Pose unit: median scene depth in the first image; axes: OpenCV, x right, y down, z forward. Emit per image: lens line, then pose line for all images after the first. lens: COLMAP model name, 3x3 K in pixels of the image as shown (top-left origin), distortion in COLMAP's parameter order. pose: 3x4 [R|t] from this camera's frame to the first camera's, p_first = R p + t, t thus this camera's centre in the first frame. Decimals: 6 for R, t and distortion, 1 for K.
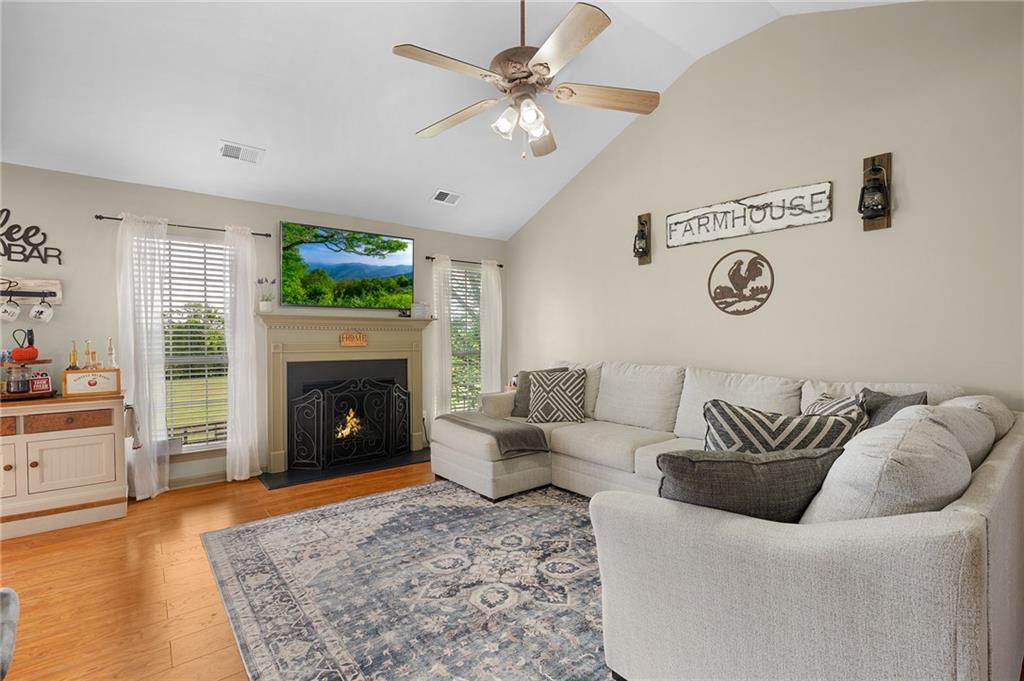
lens RADIAL K [[468.8, 0, 514.4], [0, 468.8, 340.4], [0, 0, 1]] dist [-0.002103, -0.000149]
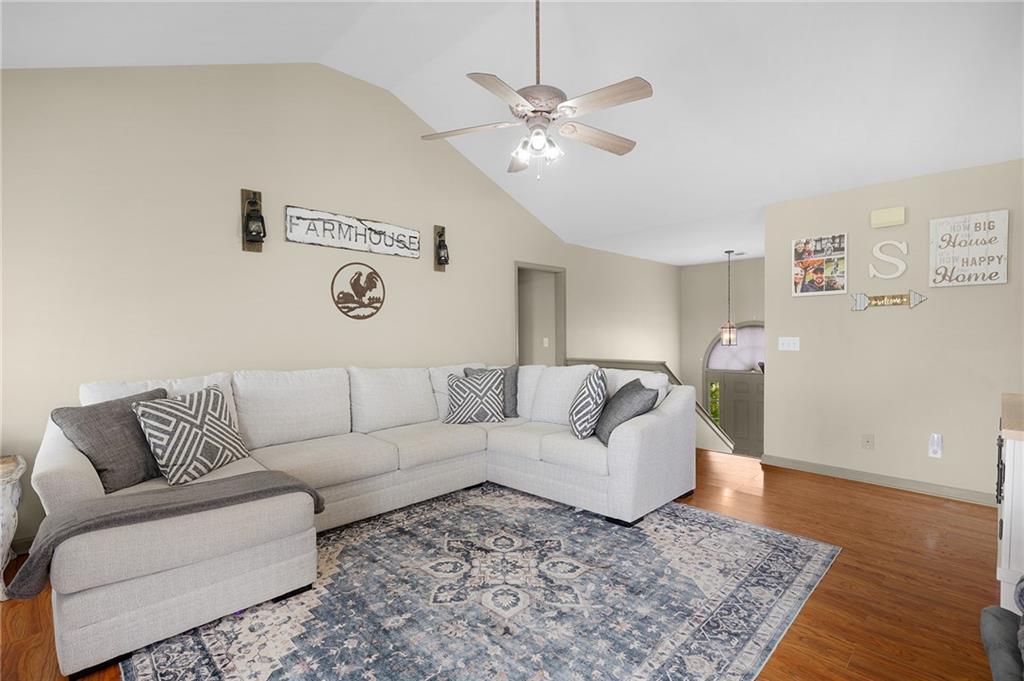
lens RADIAL K [[468.8, 0, 510.1], [0, 468.8, 341.4], [0, 0, 1]] dist [-0.002103, -0.000149]
pose [[-0.101183, -0.007056, 0.994843, -0.761360], [0.014468, 0.999859, 0.008563, -0.005191], [-0.994763, 0.015260, -0.101067, 0.816274]]
